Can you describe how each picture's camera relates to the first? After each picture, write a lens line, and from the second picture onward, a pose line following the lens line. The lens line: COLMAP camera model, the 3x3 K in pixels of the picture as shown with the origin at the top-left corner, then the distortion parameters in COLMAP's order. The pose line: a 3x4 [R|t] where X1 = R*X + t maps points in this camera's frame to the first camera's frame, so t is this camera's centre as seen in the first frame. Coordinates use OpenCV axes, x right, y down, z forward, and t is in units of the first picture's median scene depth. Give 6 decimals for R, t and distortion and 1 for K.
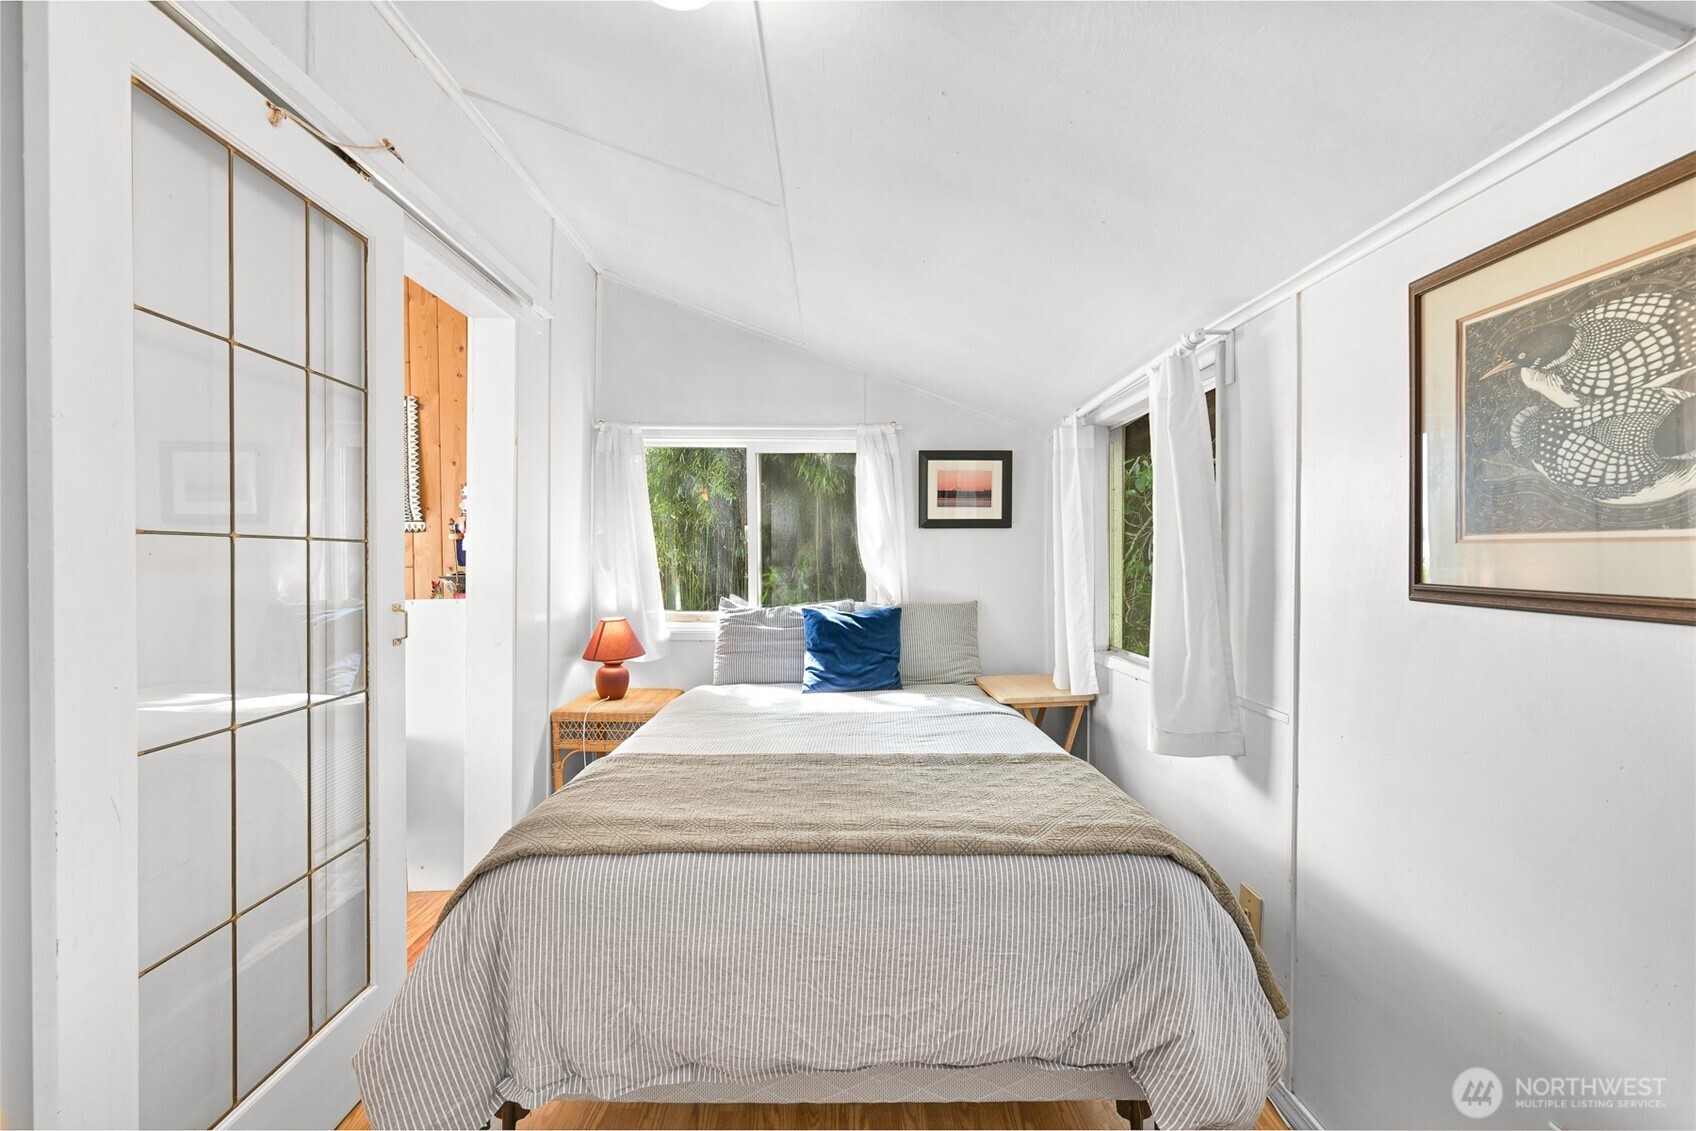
lens RADIAL K [[694.9, 0, 845.5], [0, 694.9, 568.9], [0, 0, 1]] dist [0.000148, 0.000052]
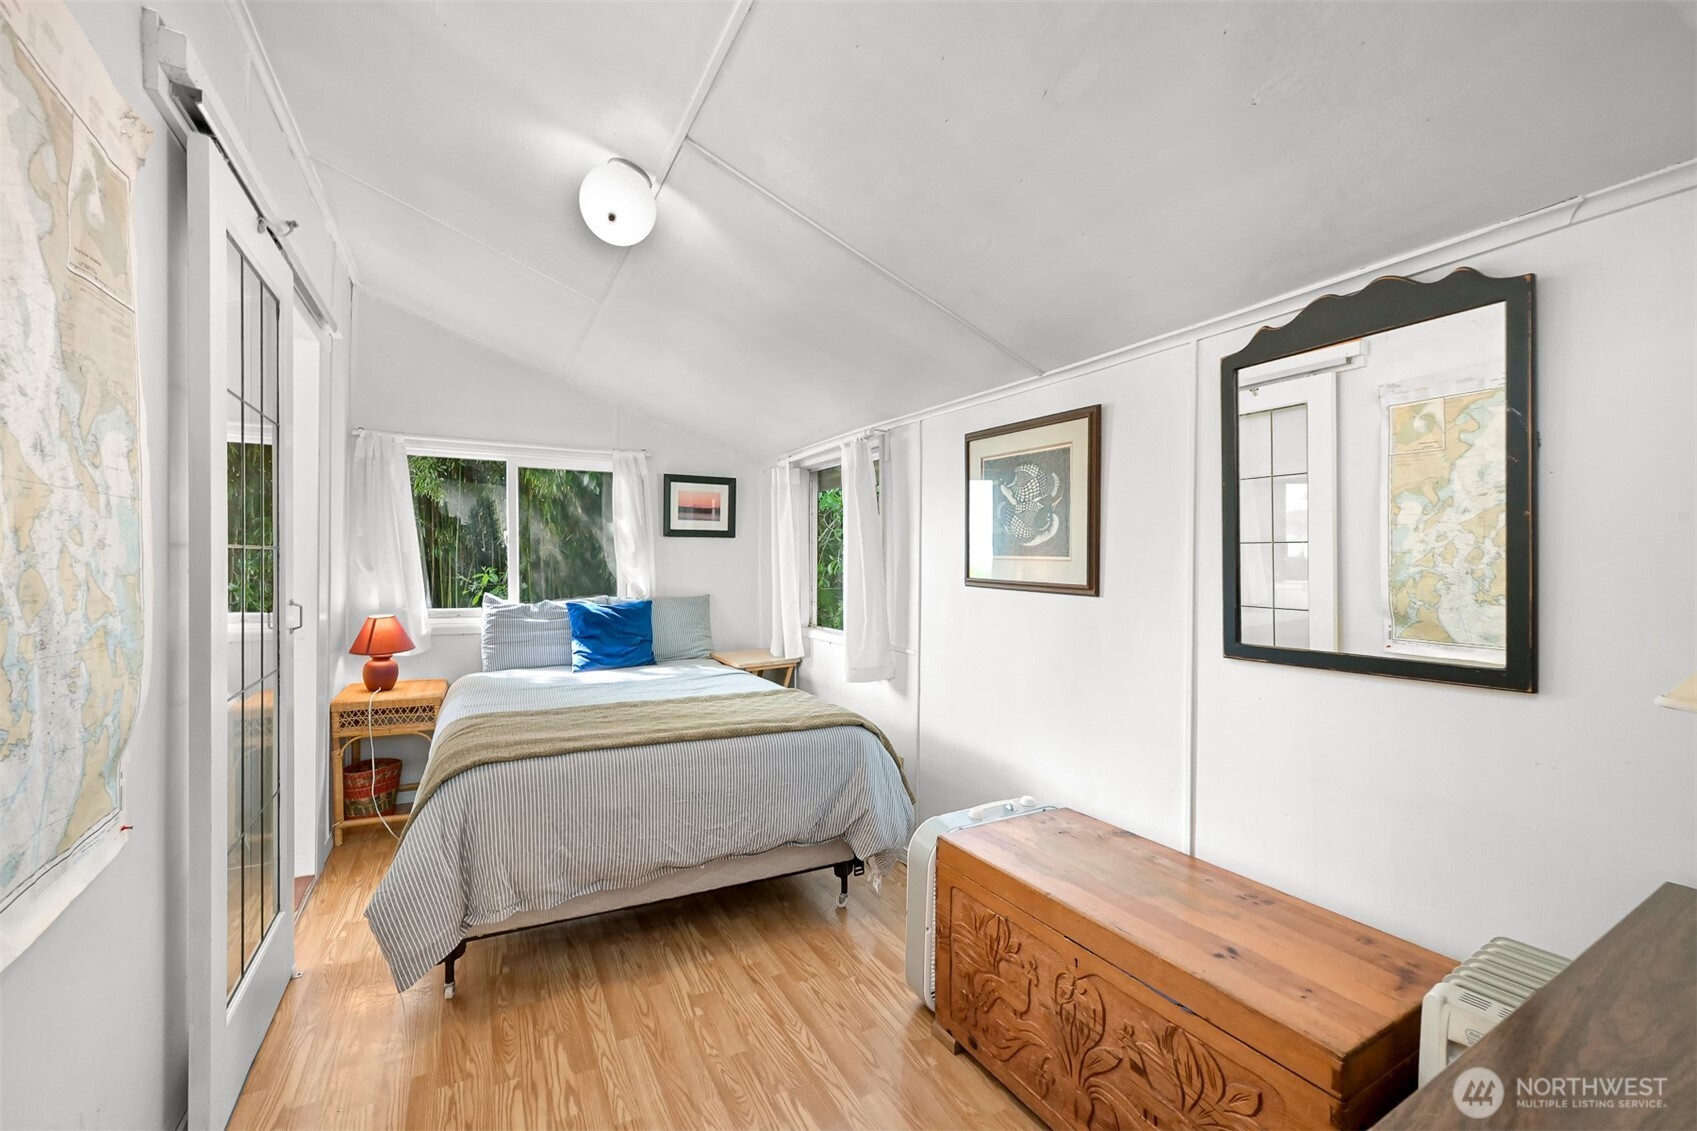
lens RADIAL K [[707.8, 0, 848.5], [0, 707.8, 565.5], [0, 0, 1]] dist [-0.000443, 0.000093]
pose [[0.890716, 0.002833, 0.454552, -0.192378], [-0.001633, 0.999994, -0.003031, -0.003696], [-0.454558, 0.001958, 0.890715, -0.302867]]
